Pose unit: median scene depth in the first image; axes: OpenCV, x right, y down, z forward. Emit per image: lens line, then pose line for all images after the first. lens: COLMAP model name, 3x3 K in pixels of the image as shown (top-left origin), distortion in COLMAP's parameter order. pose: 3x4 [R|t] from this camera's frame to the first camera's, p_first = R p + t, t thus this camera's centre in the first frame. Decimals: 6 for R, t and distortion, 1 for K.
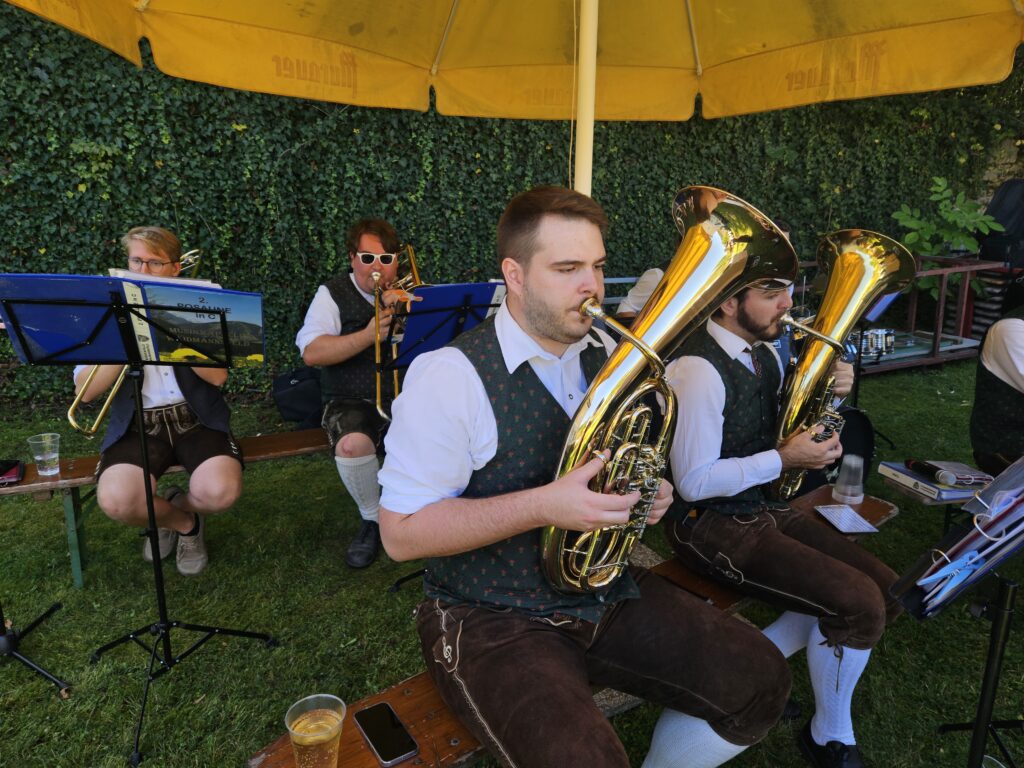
lens RADIAL K [[689.9, 0, 513.4], [0, 689.9, 394.6], [0, 0, 1]] dist [0.091958, -0.105225]
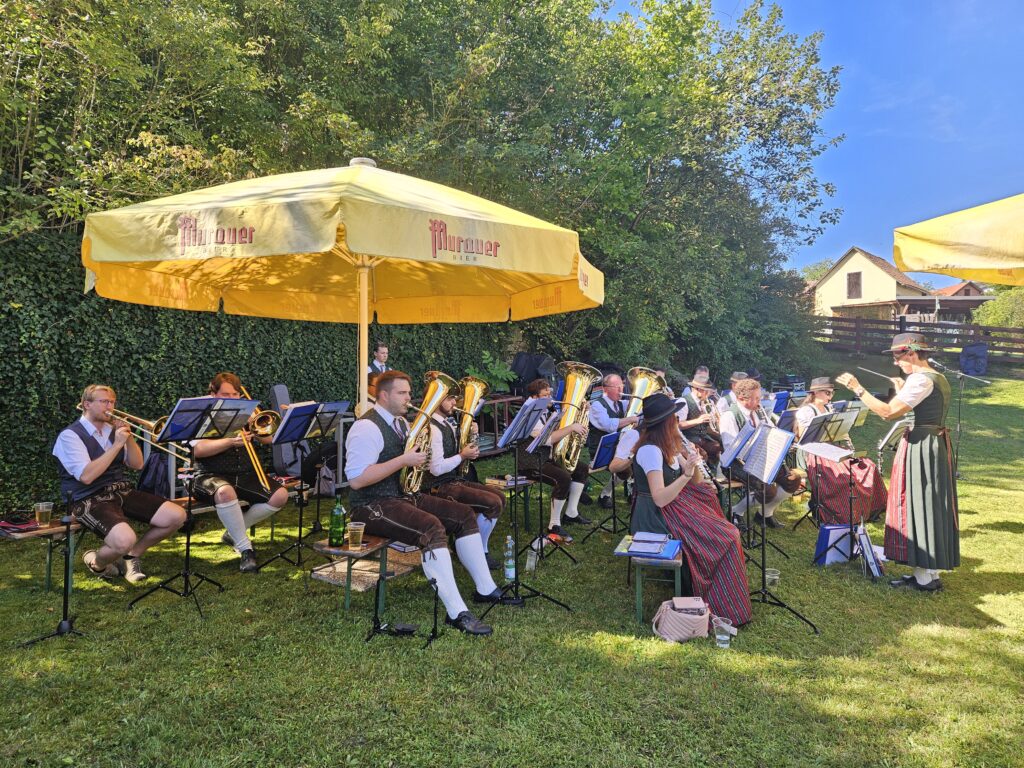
lens RADIAL K [[689.9, 0, 513.4], [0, 689.9, 394.6], [0, 0, 1]] dist [0.091958, -0.105225]
pose [[0.838617, -0.018690, 0.544401, -0.303981], [0.128997, 0.977797, -0.165143, 0.102463], [-0.529227, 0.208718, 0.822408, -0.472990]]
